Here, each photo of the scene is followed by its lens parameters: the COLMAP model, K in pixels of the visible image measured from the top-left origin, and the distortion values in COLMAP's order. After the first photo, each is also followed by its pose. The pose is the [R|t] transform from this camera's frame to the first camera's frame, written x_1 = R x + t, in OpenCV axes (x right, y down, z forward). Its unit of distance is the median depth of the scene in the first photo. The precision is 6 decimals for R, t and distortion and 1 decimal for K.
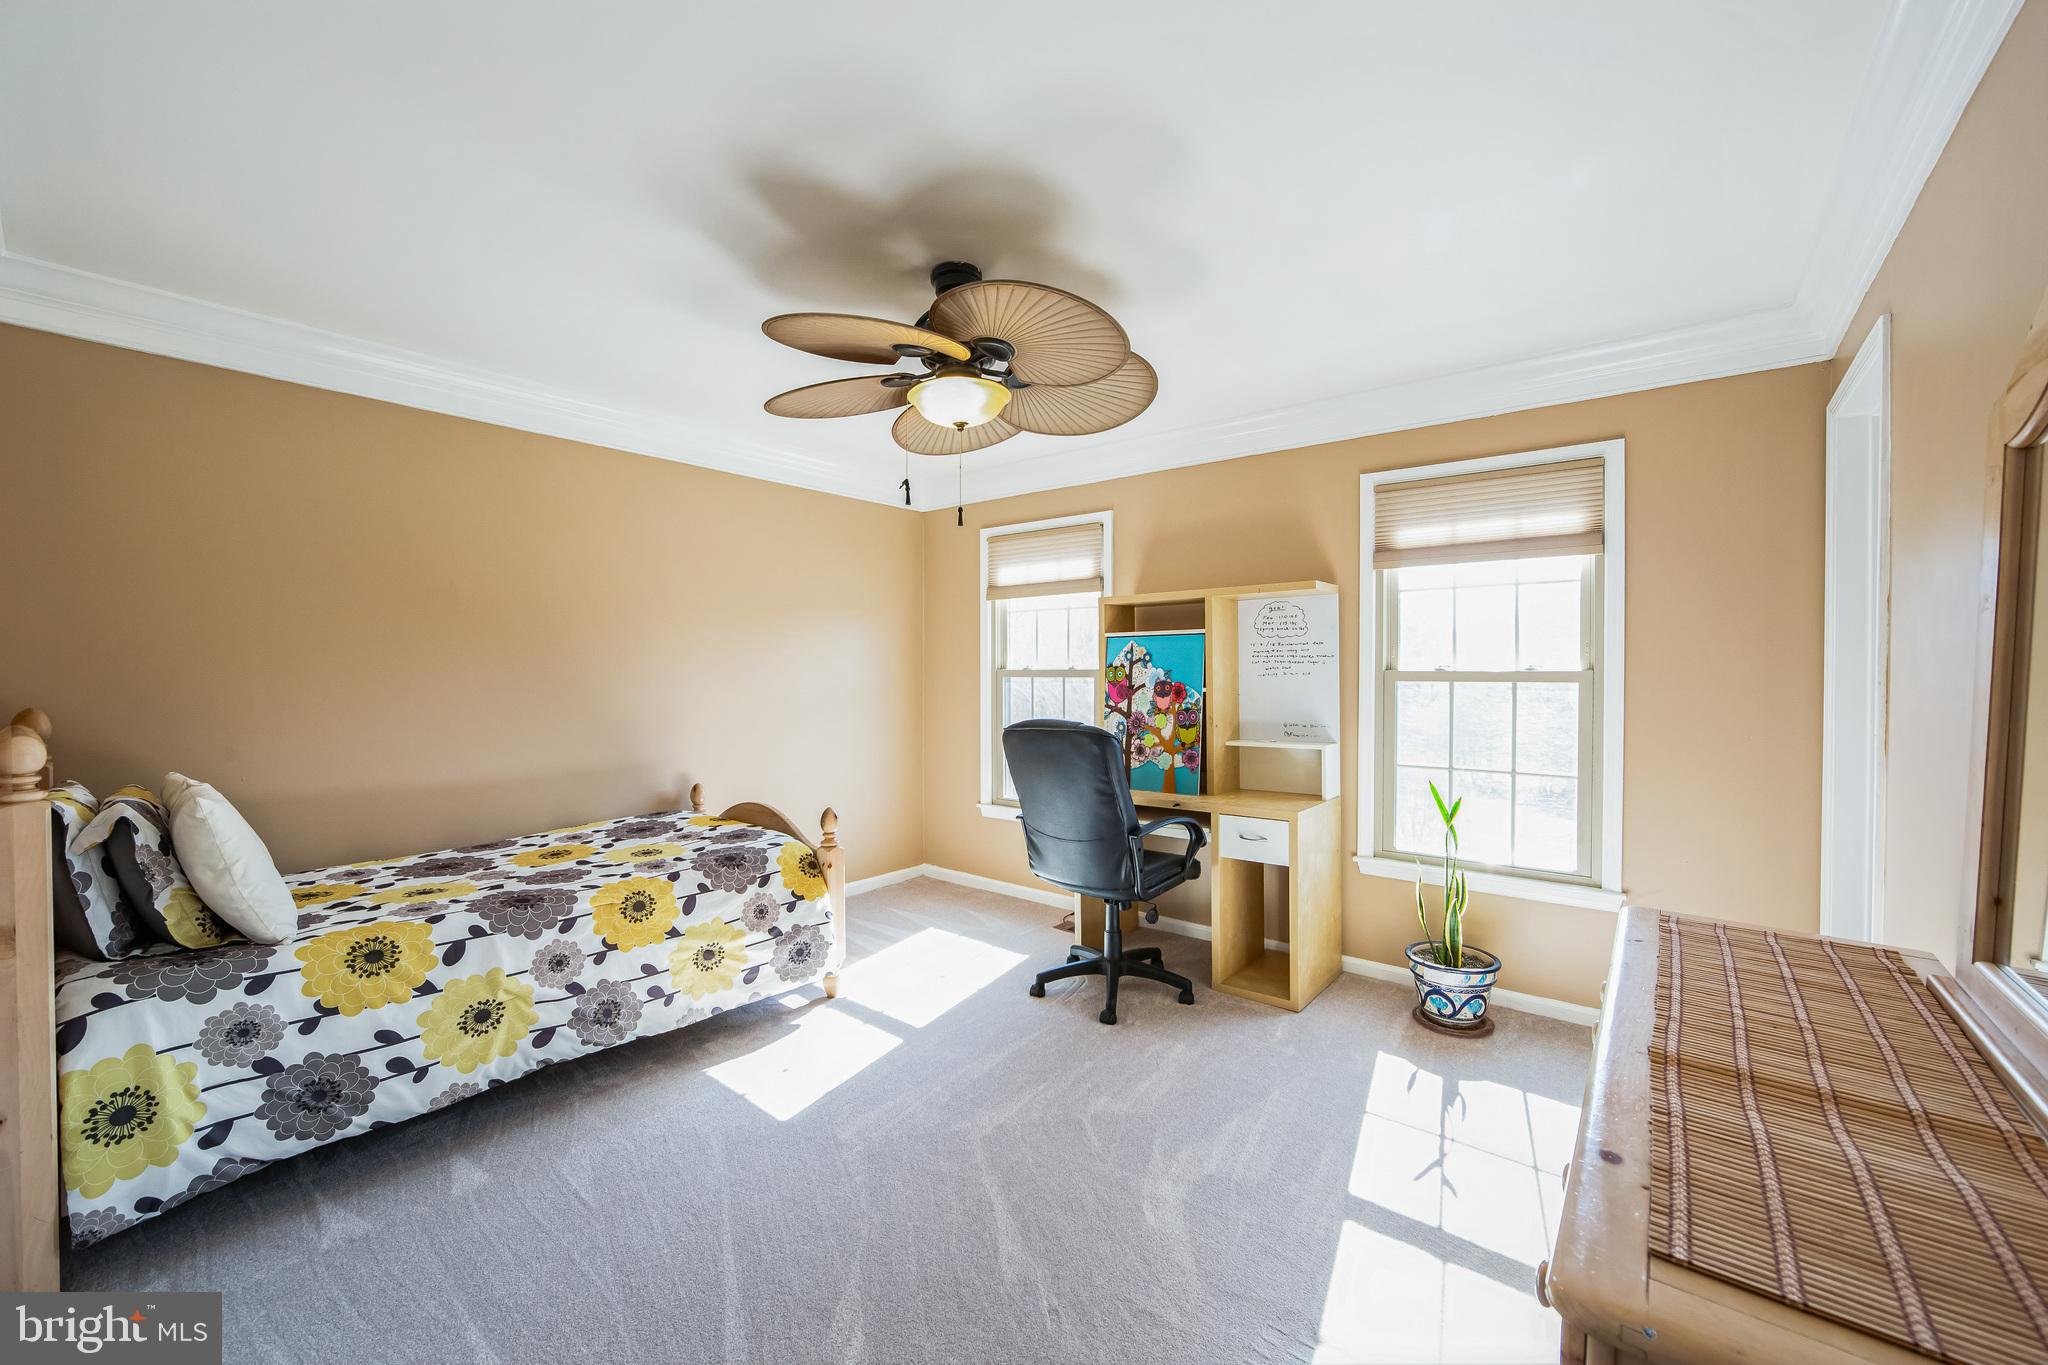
lens RADIAL K [[810.4, 0, 1024.0], [0, 810.4, 682.5], [0, 0, 1]] dist [-0.002834, -0.000081]
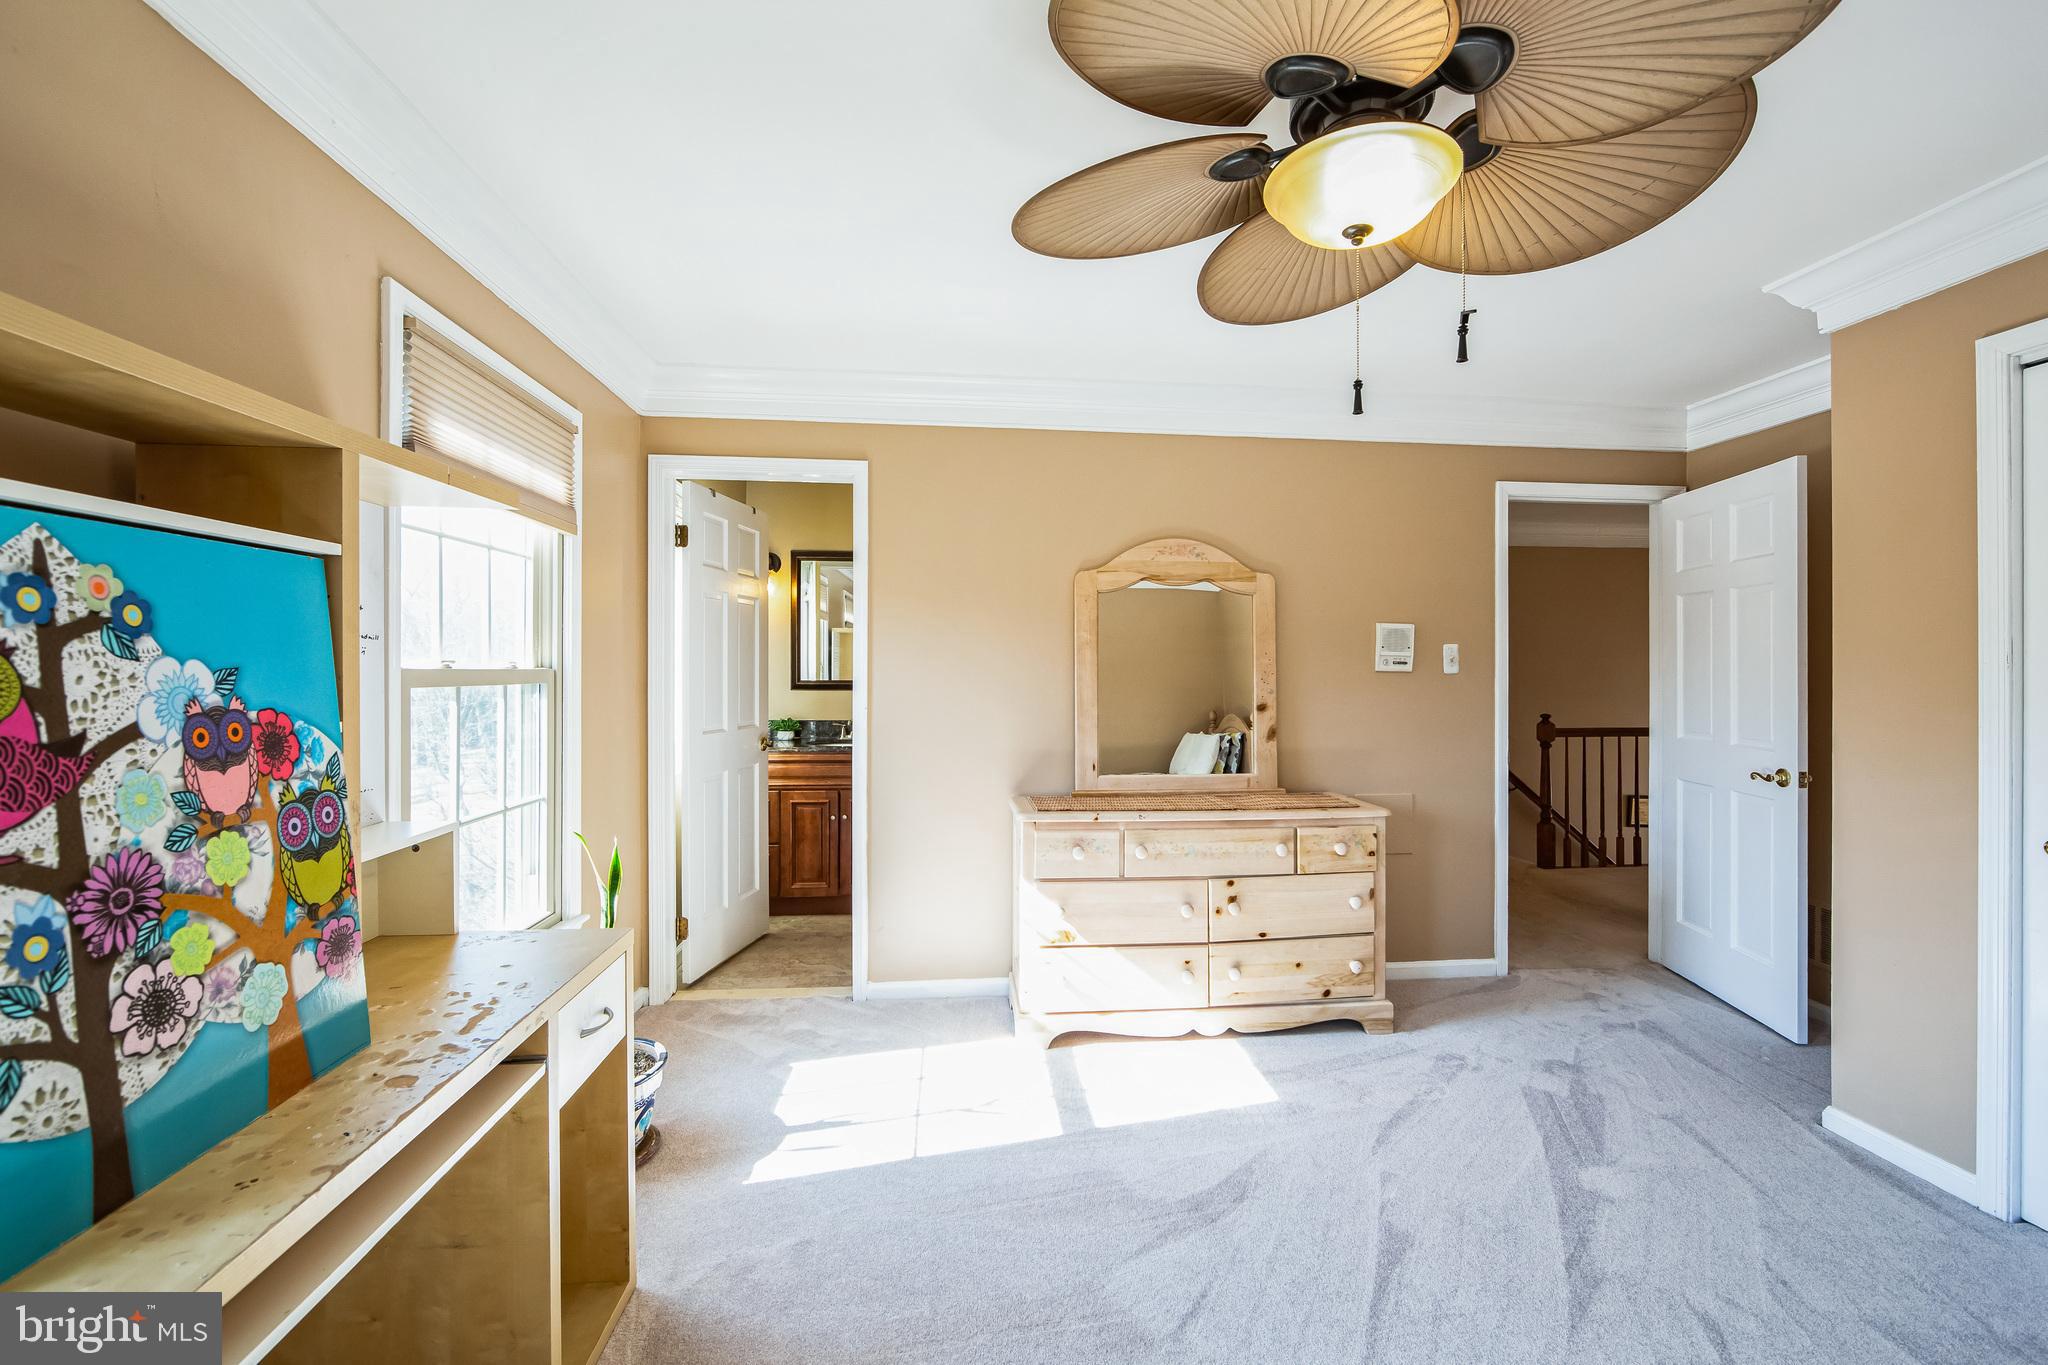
lens RADIAL K [[810.4, 0, 1024.0], [0, 810.4, 682.5], [0, 0, 1]] dist [-0.002834, -0.000081]
pose [[-0.693055, -0.012132, 0.720782, -0.201496], [0.010372, 0.999587, 0.026798, -0.014606], [-0.720810, 0.026048, -0.692643, 0.986247]]
